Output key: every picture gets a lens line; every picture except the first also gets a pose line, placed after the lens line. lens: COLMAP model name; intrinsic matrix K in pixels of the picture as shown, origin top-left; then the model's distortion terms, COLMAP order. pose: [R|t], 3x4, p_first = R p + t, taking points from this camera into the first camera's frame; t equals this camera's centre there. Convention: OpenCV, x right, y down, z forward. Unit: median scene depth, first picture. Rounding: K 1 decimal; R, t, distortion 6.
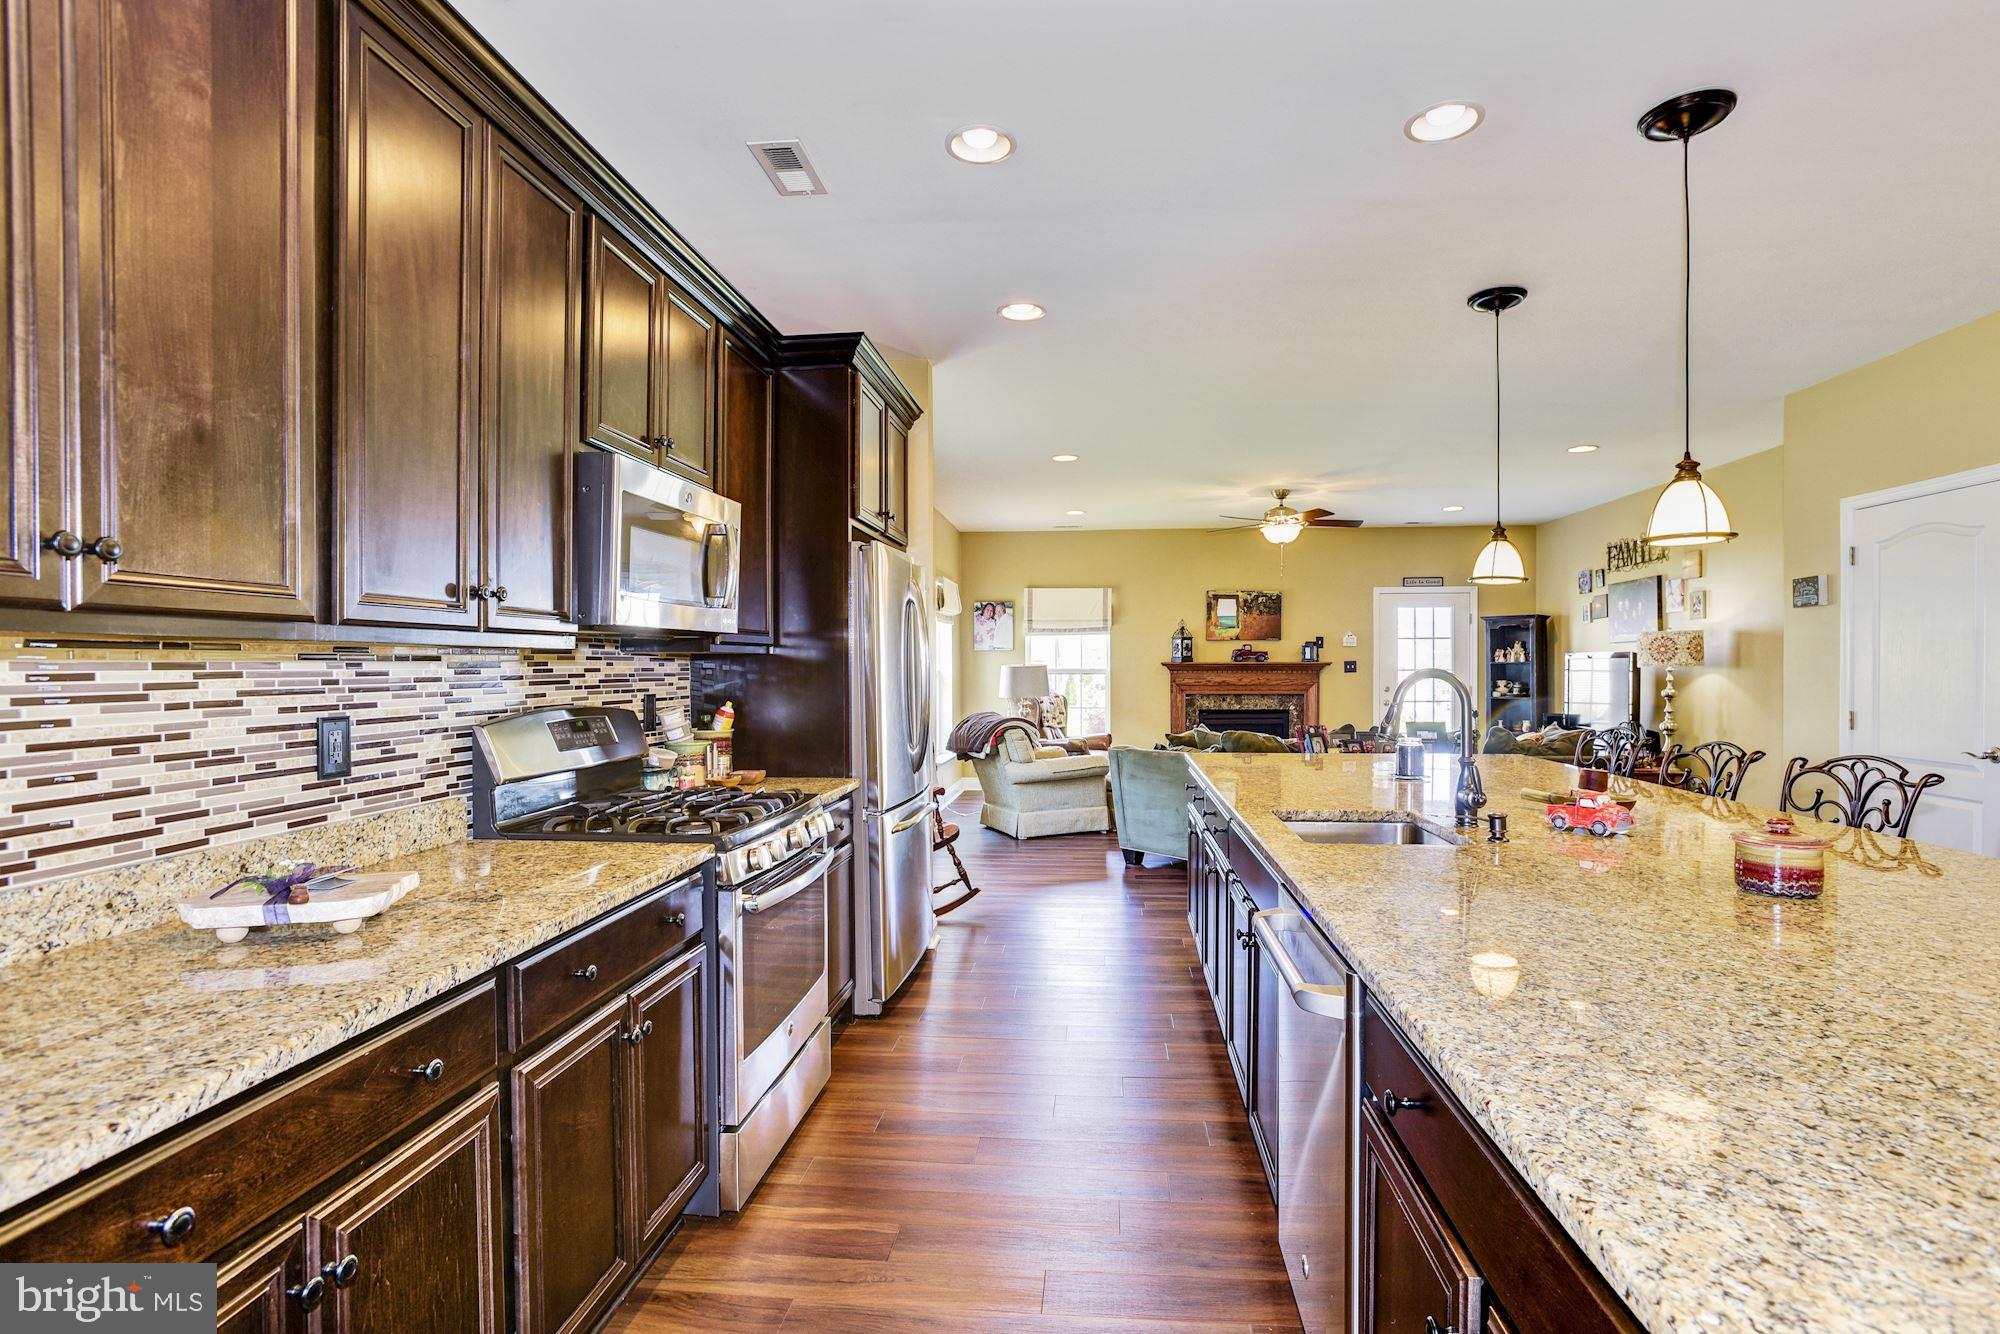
lens RADIAL K [[936.1, 0, 1033.2], [0, 936.1, 669.4], [0, 0, 1]] dist [-0.001506, 0.000302]
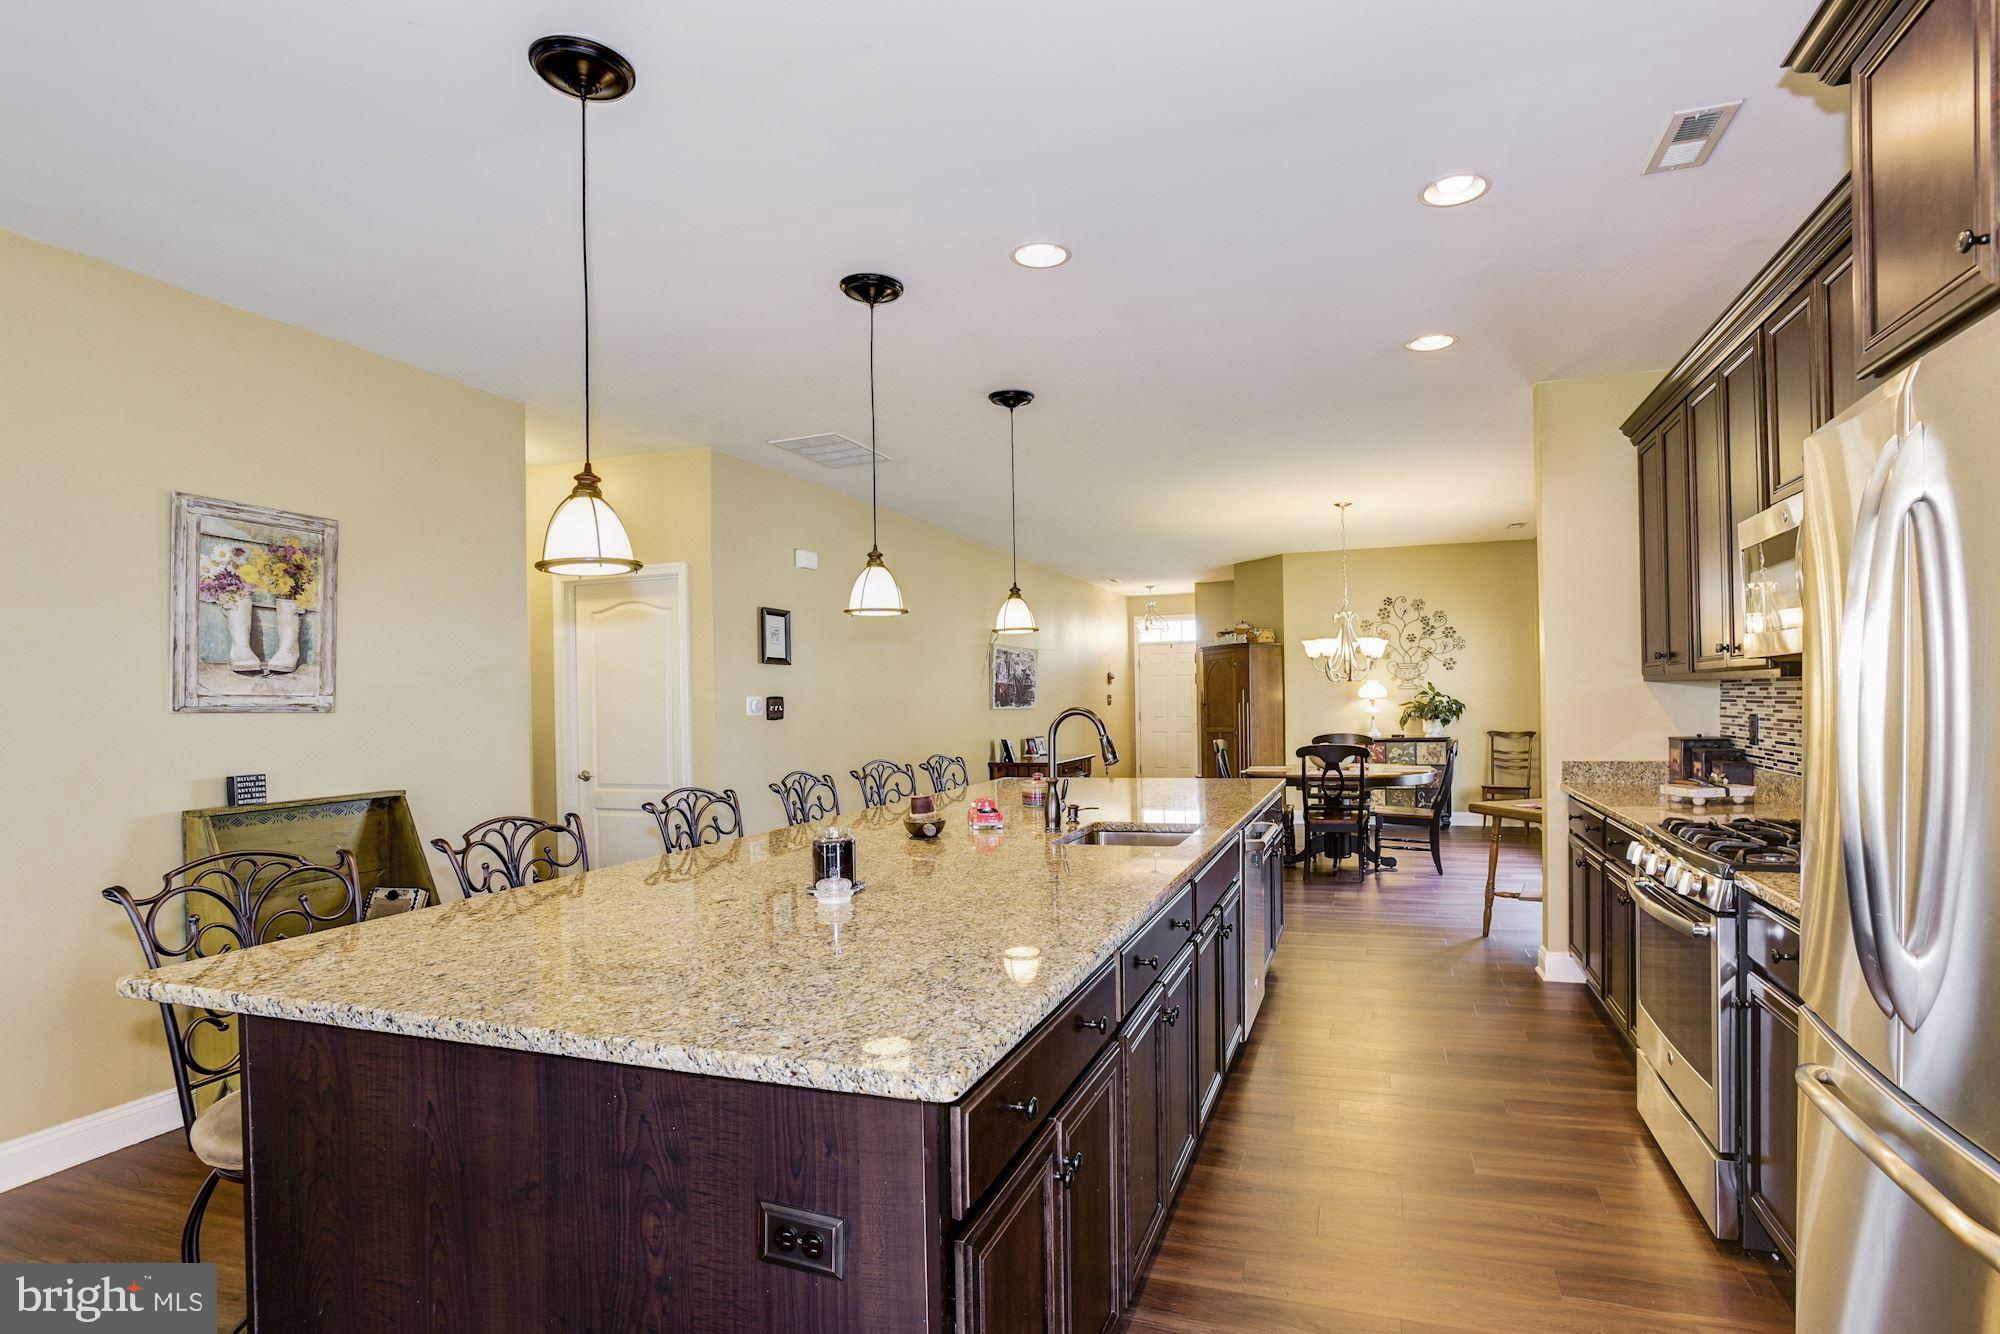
lens RADIAL K [[985.8, 0, 1047.9], [0, 985.8, 679.5], [0, 0, 1]] dist [-0.034470, 0.000436]
pose [[-0.968835, 0.025167, 0.246426, 0.041141], [0.022631, 0.999658, -0.013117, -0.006661], [-0.246671, -0.007131, -0.969073, 0.690459]]
